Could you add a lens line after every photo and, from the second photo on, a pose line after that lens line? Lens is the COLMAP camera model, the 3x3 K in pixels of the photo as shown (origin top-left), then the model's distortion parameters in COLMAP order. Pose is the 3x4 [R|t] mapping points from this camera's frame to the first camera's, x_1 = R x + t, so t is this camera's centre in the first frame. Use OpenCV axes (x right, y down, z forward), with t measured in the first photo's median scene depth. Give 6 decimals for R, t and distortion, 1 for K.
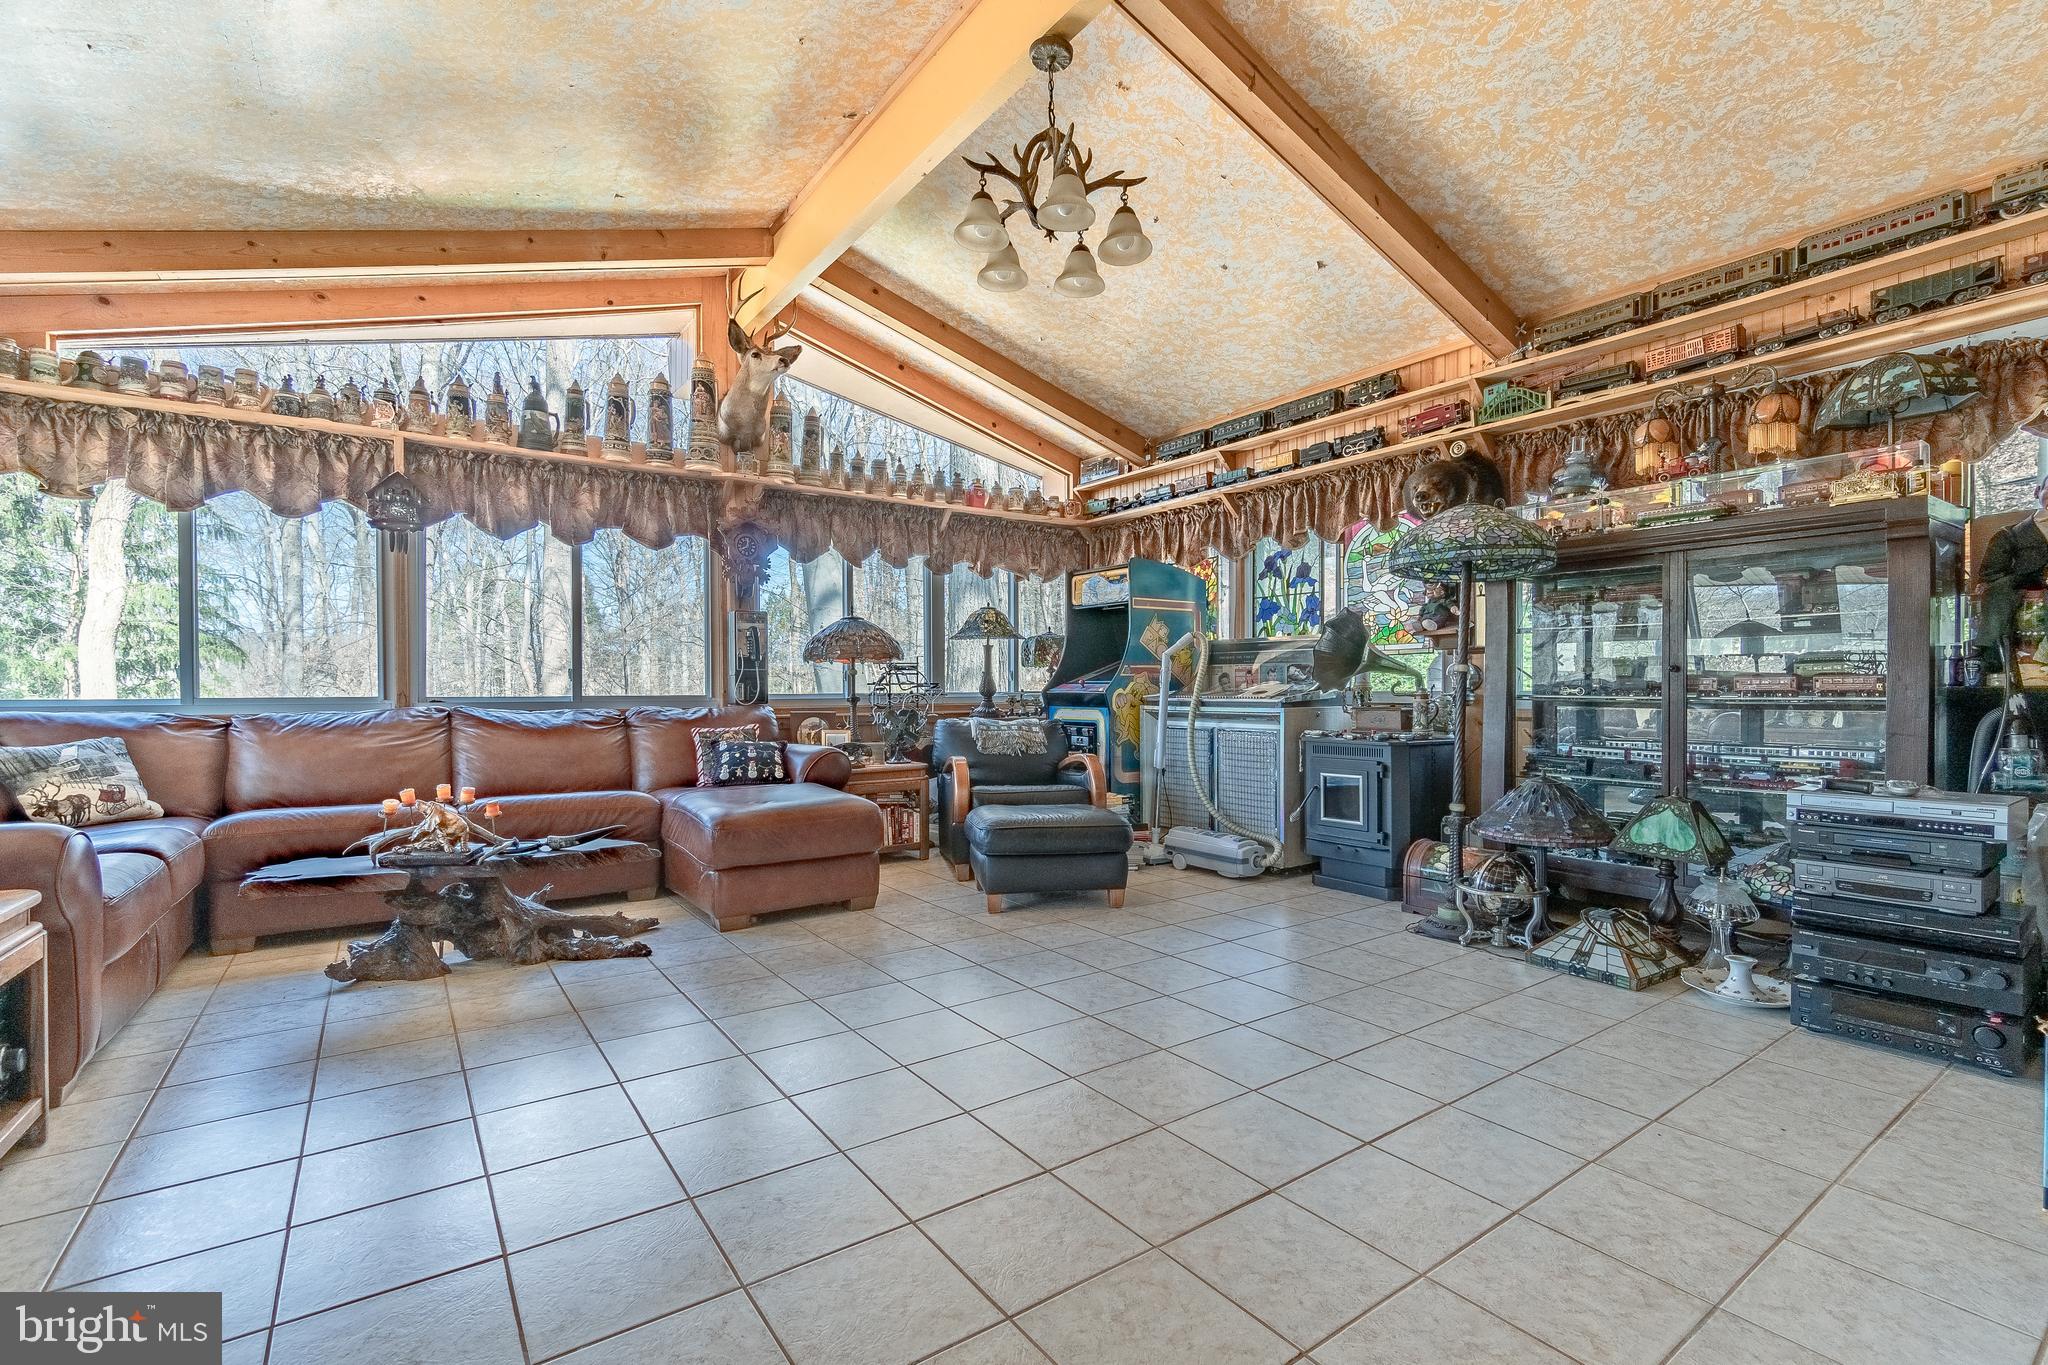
lens RADIAL K [[890.2, 0, 1028.6], [0, 890.2, 687.7], [0, 0, 1]] dist [-0.000300, -0.000060]
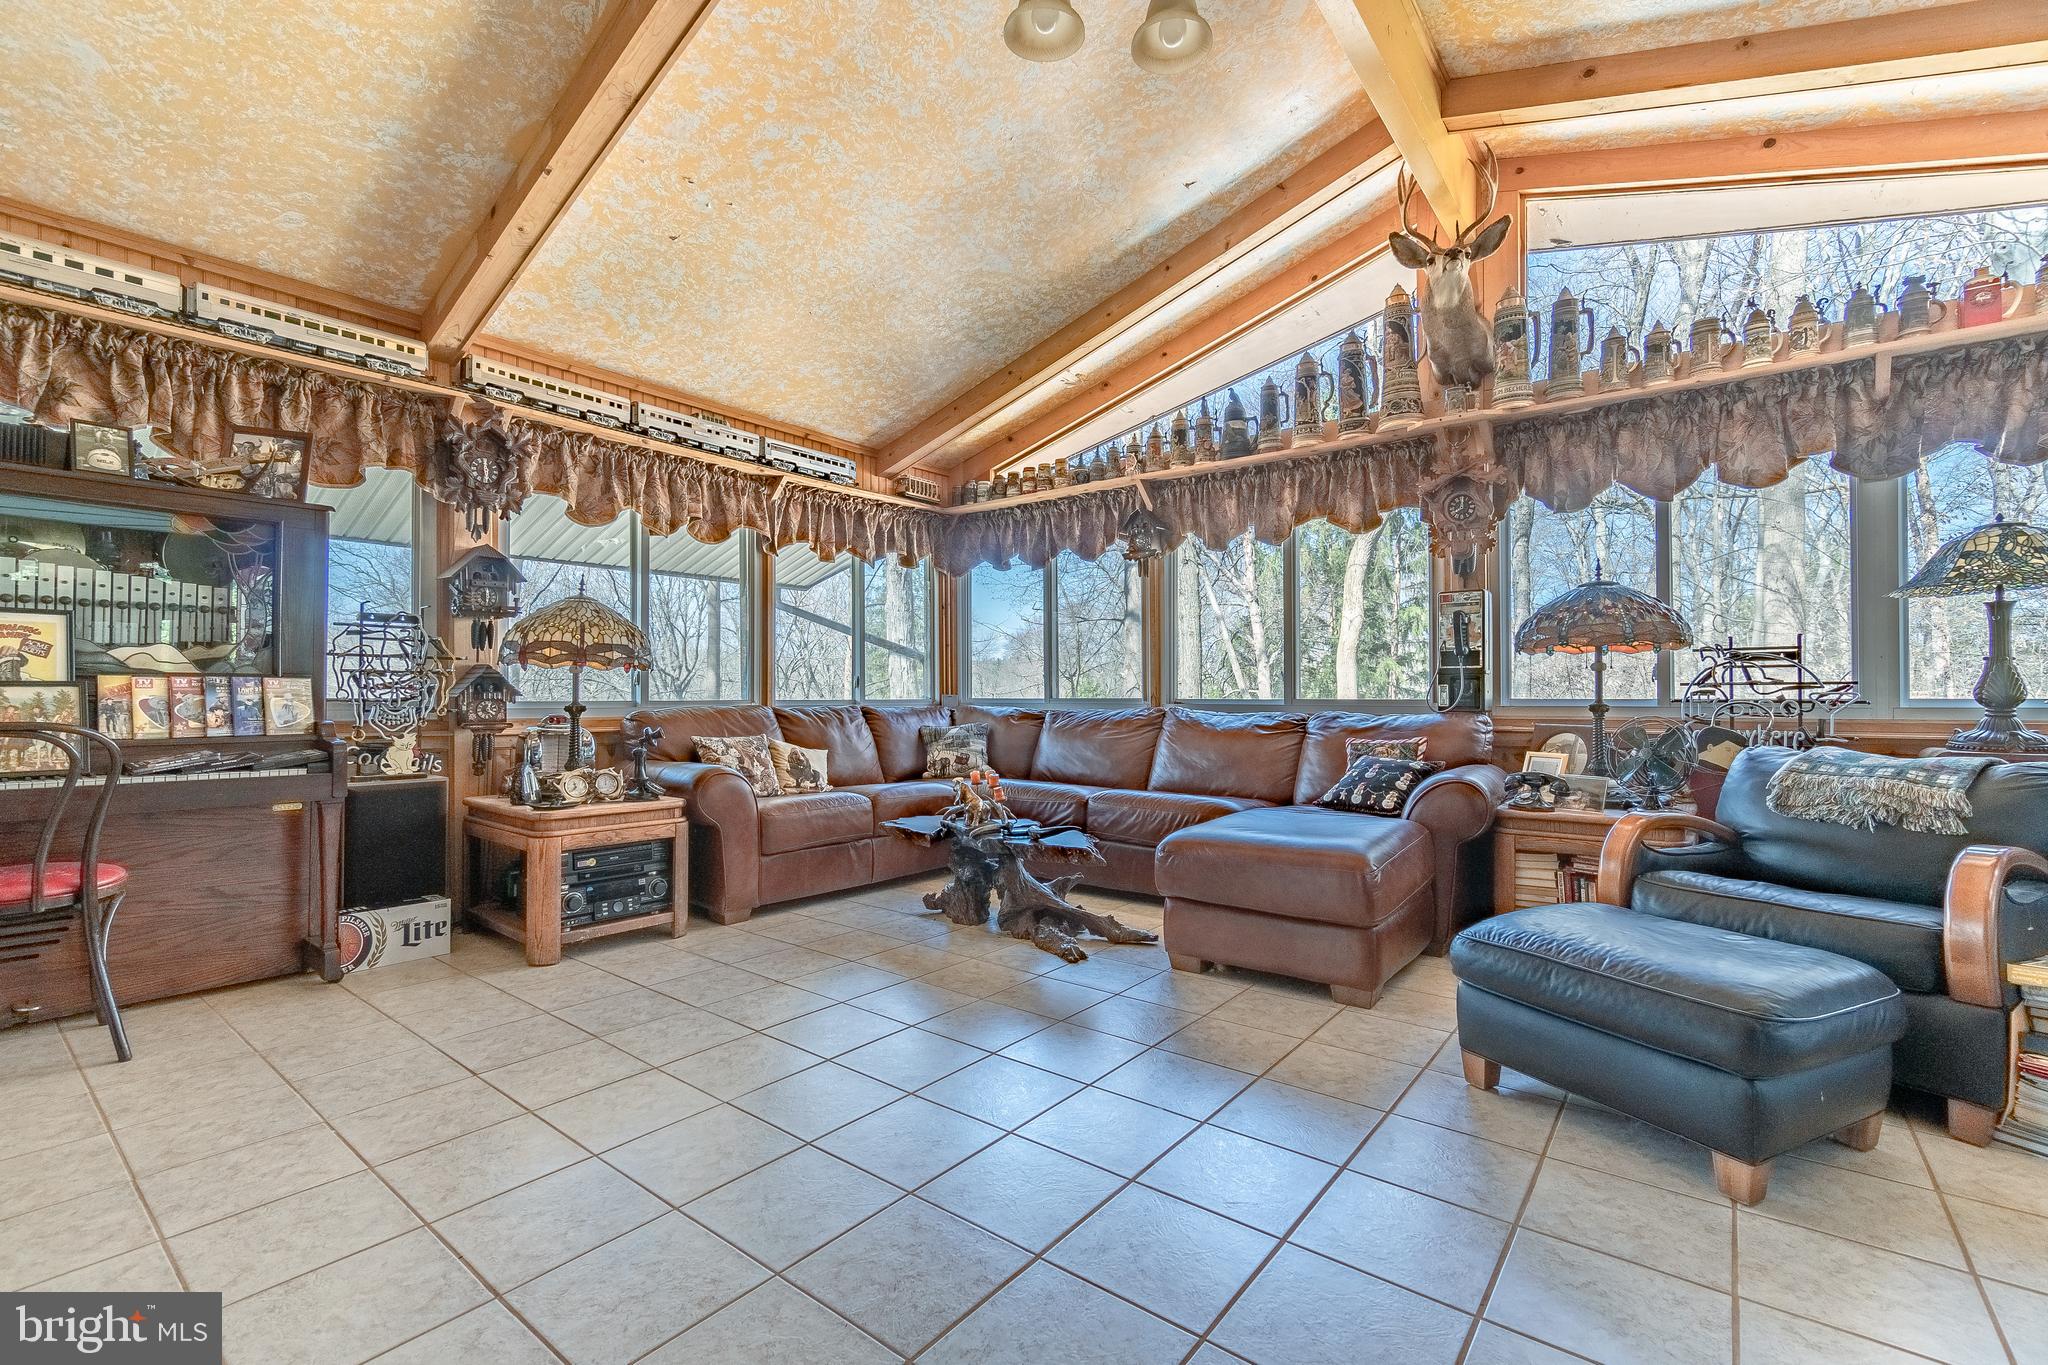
lens RADIAL K [[890.2, 0, 1028.6], [0, 890.2, 687.7], [0, 0, 1]] dist [-0.000300, -0.000060]
pose [[0.290283, -0.004550, -0.956930, 0.352886], [0.001006, 0.999990, -0.004450, 0.000792], [0.956940, 0.000329, 0.290284, 0.468432]]
